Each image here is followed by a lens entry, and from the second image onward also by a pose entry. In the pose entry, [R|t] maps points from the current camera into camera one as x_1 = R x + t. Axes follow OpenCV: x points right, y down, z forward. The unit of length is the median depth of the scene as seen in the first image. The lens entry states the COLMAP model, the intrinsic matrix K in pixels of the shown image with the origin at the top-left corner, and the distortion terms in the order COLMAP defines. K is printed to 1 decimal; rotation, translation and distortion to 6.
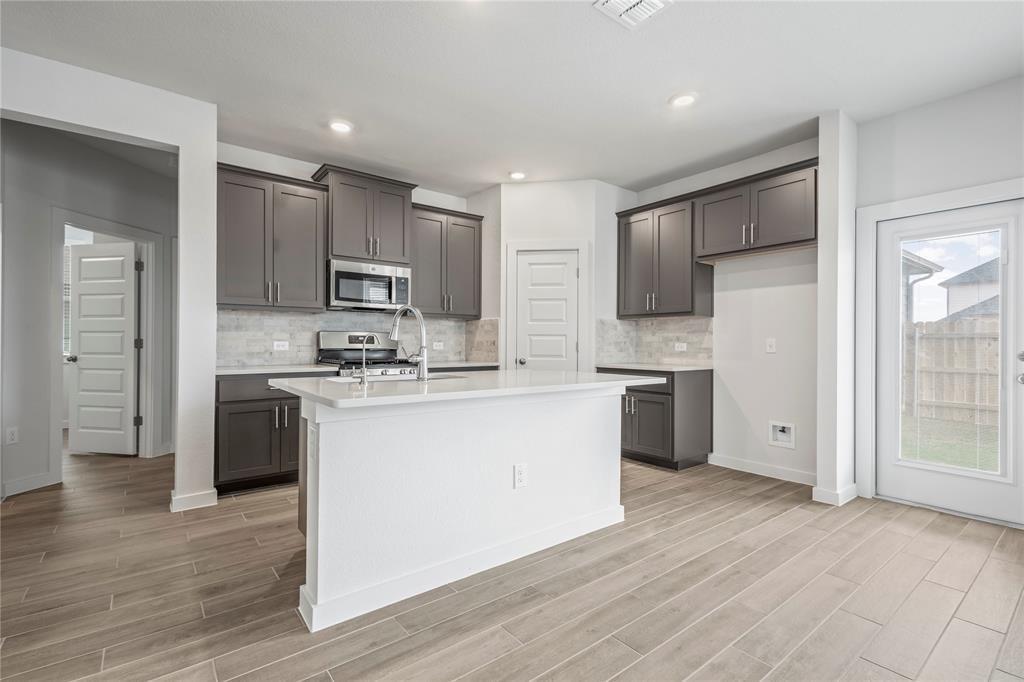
lens RADIAL K [[470.3, 0, 507.3], [0, 470.3, 343.0], [0, 0, 1]] dist [0.008890, 0.000044]
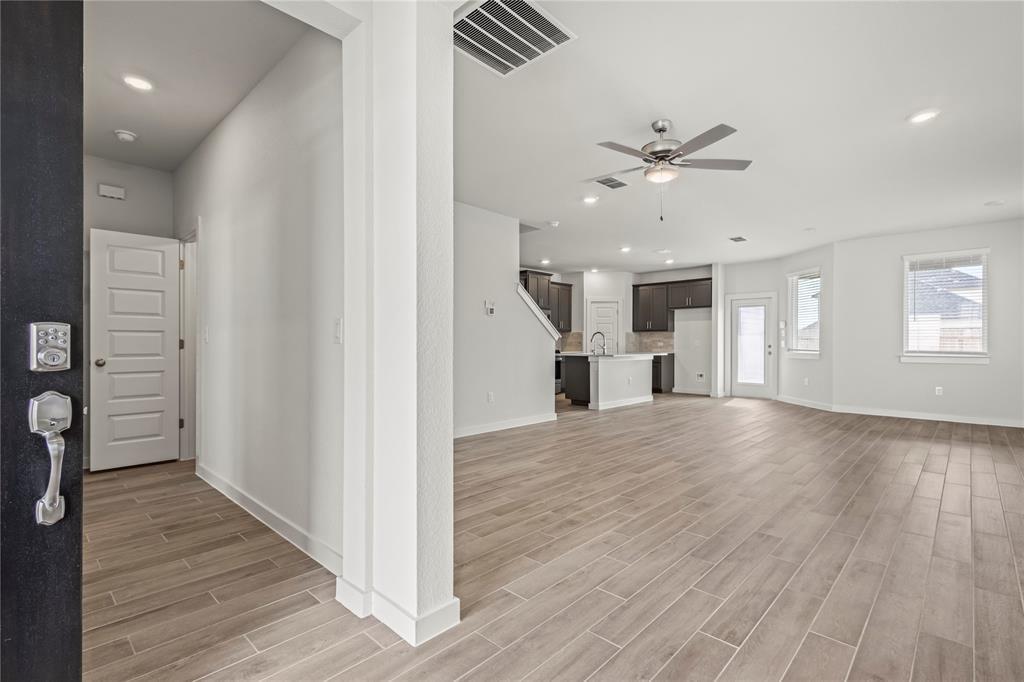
lens RADIAL K [[470.3, 0, 514.2], [0, 470.3, 344.1], [0, 0, 1]] dist [0.008890, 0.000044]
pose [[0.987894, -0.004397, 0.155067, -0.702209], [0.003891, 0.999986, 0.003570, -0.002875], [-0.155081, -0.002923, 0.987897, -1.181820]]
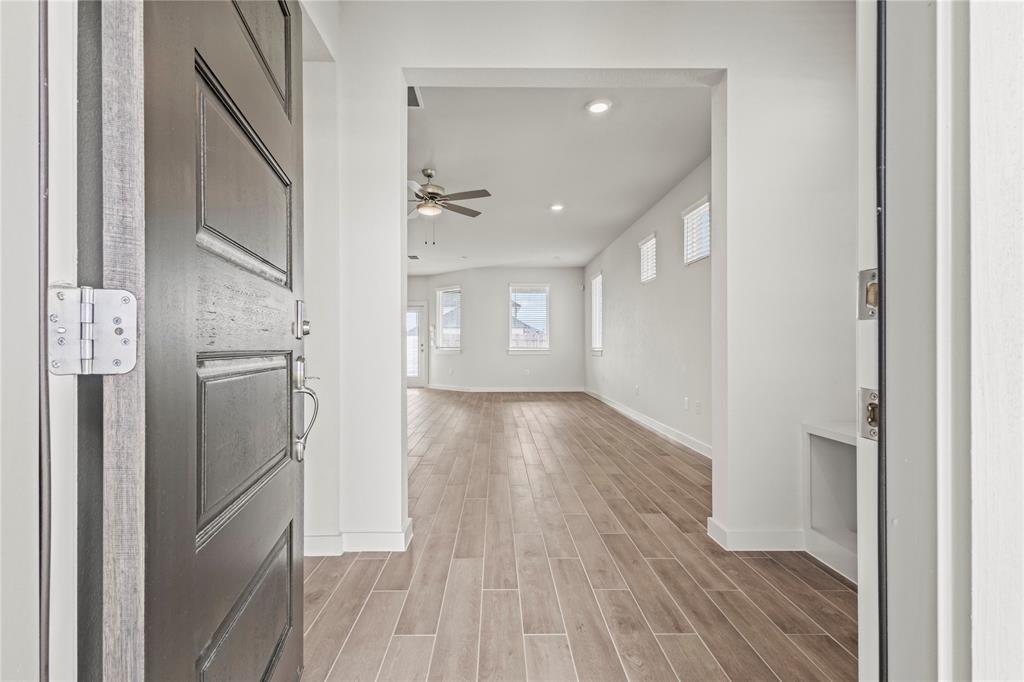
lens RADIAL K [[470.3, 0, 501.7], [0, 470.3, 344.2], [0, 0, 1]] dist [0.008890, 0.000044]
pose [[0.601887, -0.006114, 0.798557, -1.036209], [0.008596, 0.999962, 0.001177, 0.012959], [-0.798535, 0.006156, 0.601917, -1.191407]]
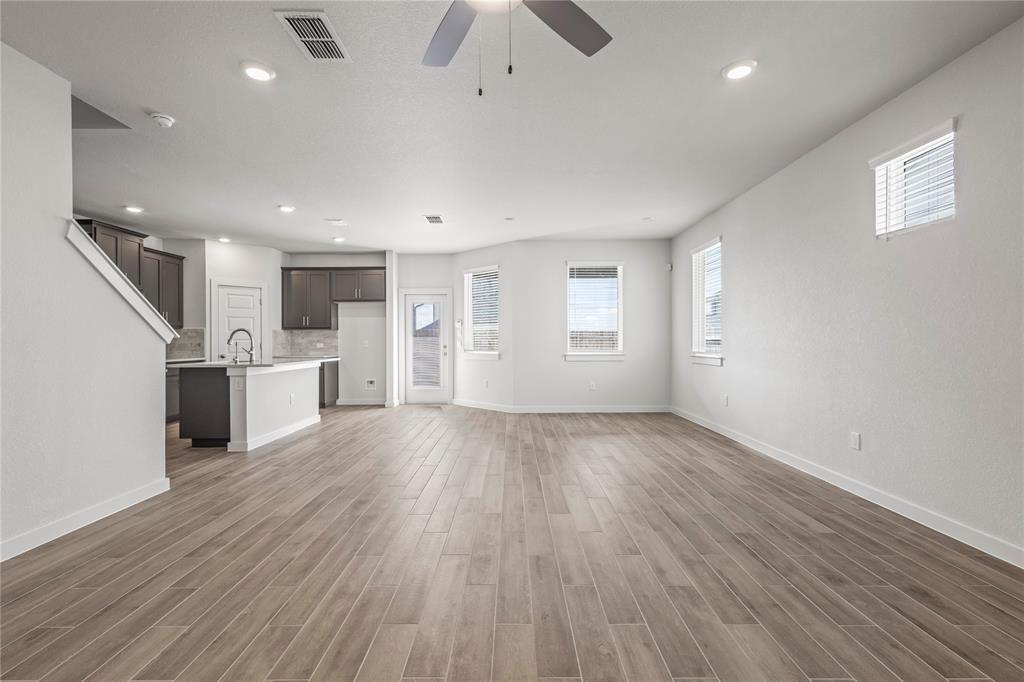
lens RADIAL K [[470.3, 0, 513.4], [0, 470.3, 341.5], [0, 0, 1]] dist [0.008890, 0.000044]
pose [[0.611971, -0.008965, 0.790830, -0.623164], [0.008335, 0.999953, 0.004887, -0.010017], [-0.790837, 0.003601, 0.612017, -0.725805]]
